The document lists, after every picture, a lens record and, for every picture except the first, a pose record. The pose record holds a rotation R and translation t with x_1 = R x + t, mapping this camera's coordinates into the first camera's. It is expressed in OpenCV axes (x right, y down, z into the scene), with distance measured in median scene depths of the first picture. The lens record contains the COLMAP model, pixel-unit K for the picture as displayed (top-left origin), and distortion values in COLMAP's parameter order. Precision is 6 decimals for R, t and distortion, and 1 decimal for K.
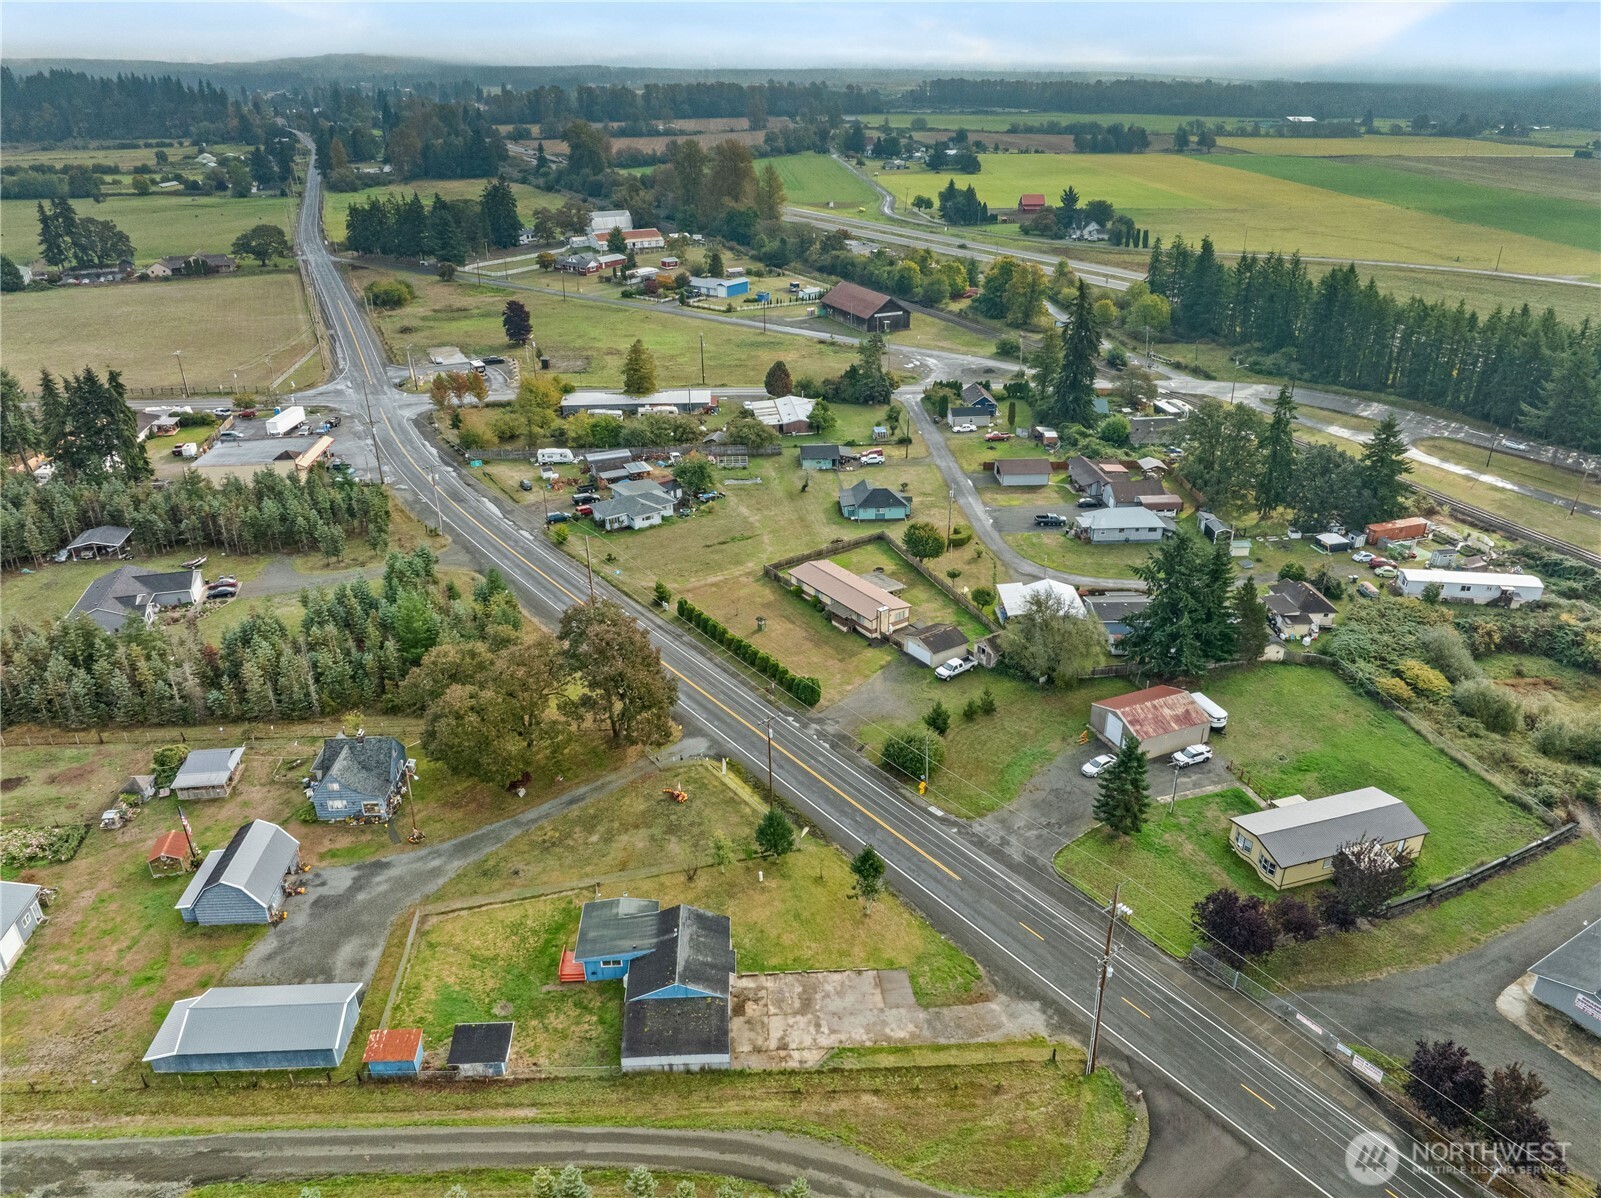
lens RADIAL K [[1125.6, 0, 805.7], [0, 1125.6, 599.1], [0, 0, 1]] dist [-0.033789, -0.003981]
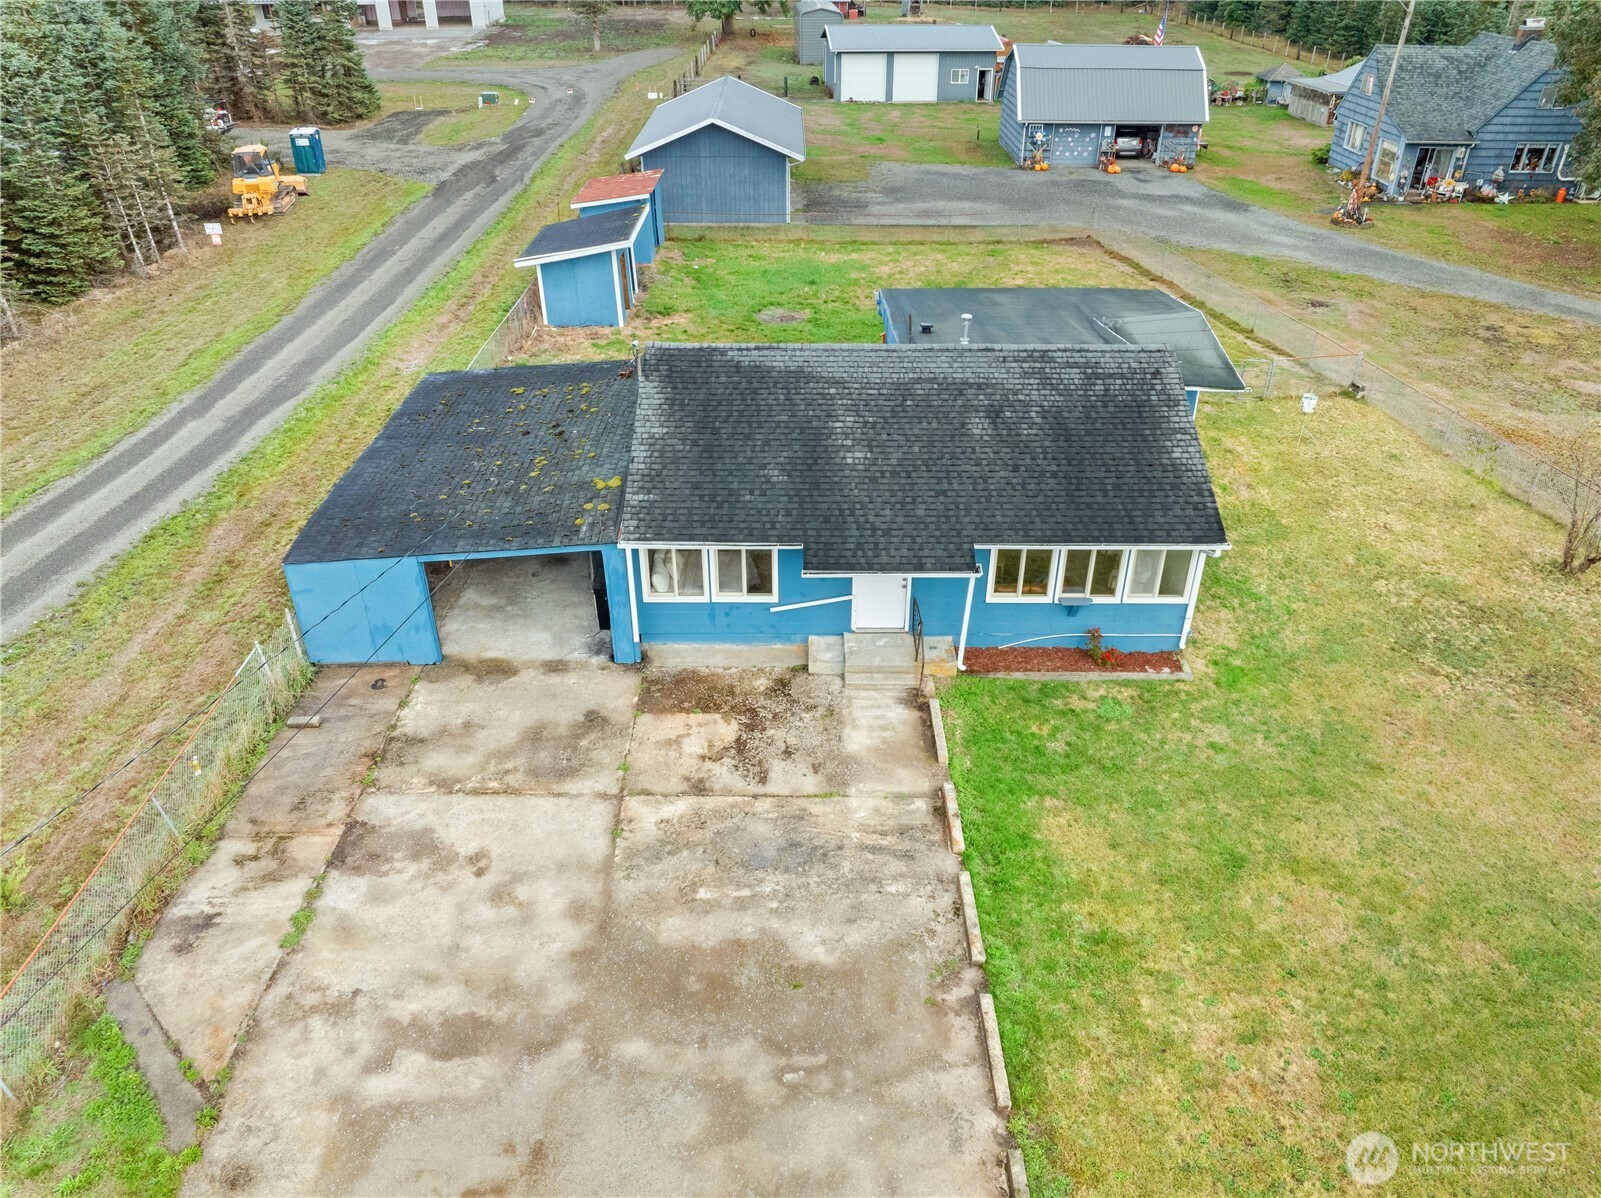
lens RADIAL K [[1125.6, 0, 805.7], [0, 1125.6, 599.1], [0, 0, 1]] dist [-0.033789, -0.003981]
pose [[-0.049473, 0.531069, -0.845883, 0.096092], [-0.439002, 0.749161, 0.496020, 0.251474], [0.897123, 0.395884, 0.196078, 0.984739]]
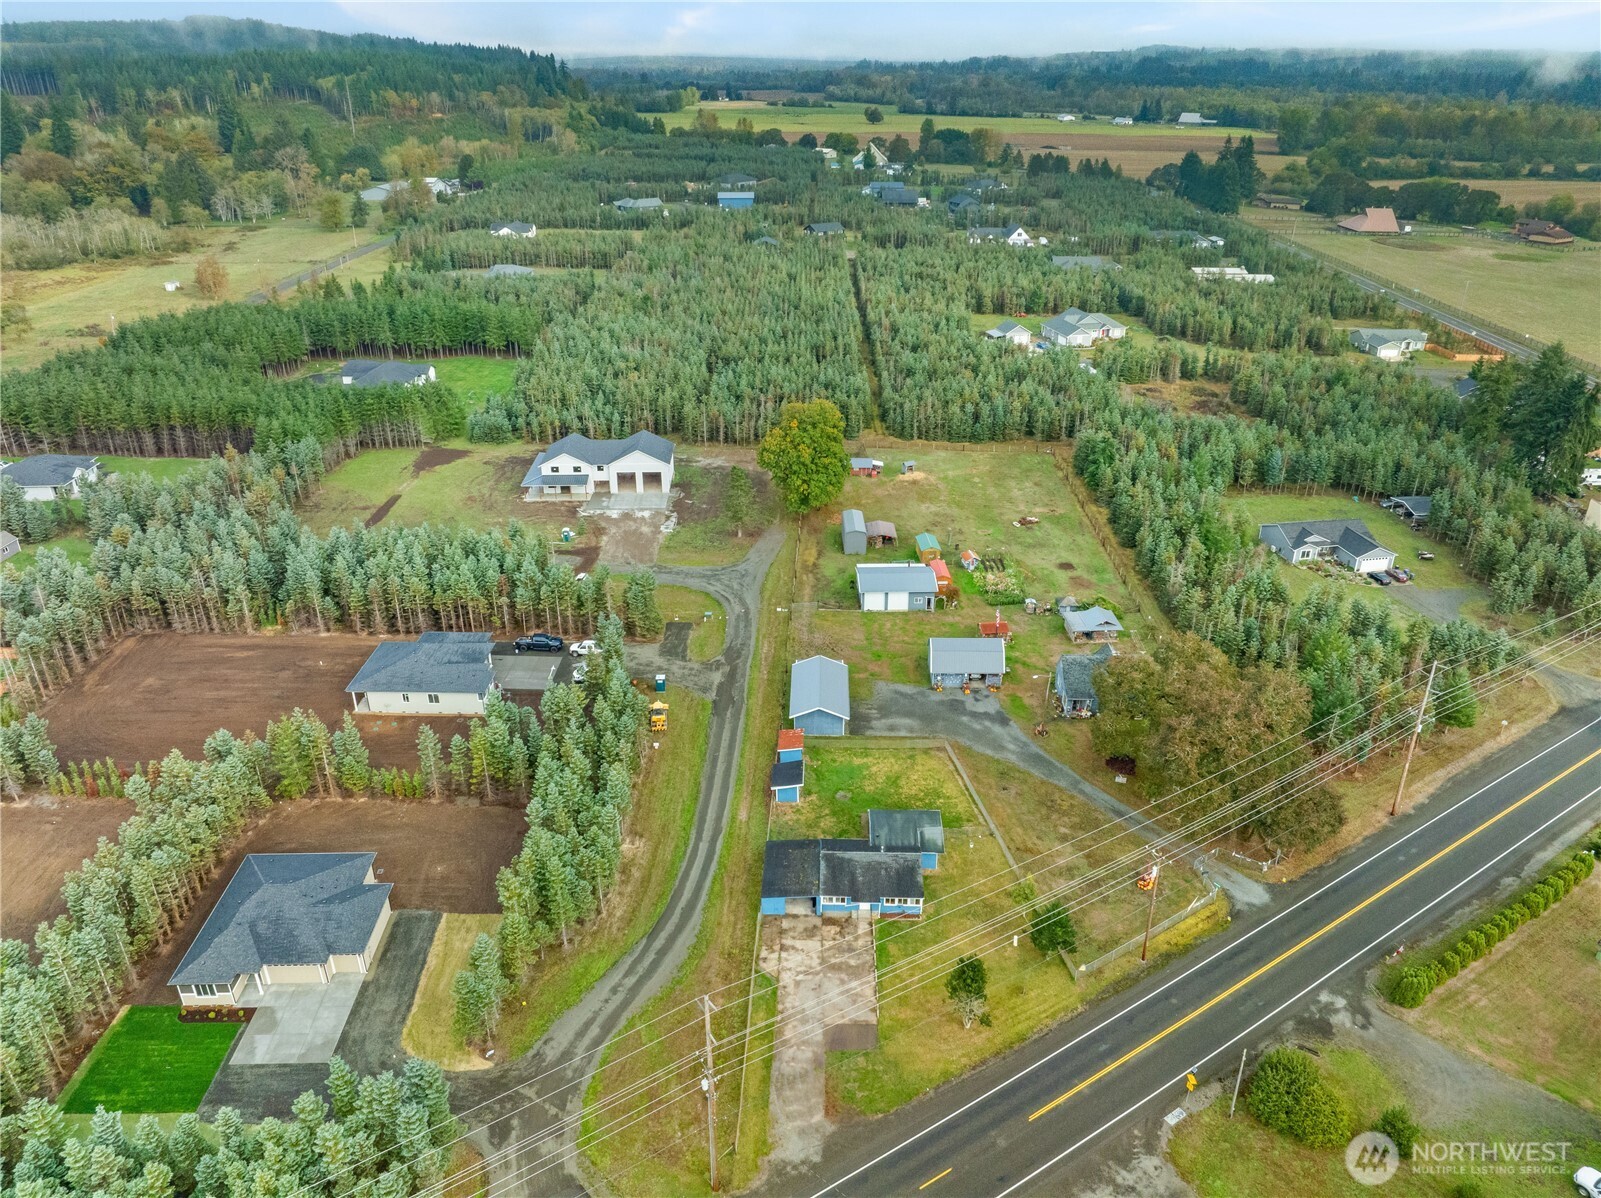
lens RADIAL K [[1125.6, 0, 805.7], [0, 1125.6, 599.1], [0, 0, 1]] dist [-0.033789, -0.003981]
pose [[-0.078865, 0.438865, -0.895085, 0.802422], [-0.439023, 0.790832, 0.426431, -0.350750], [0.895008, 0.426594, 0.130302, 0.706056]]
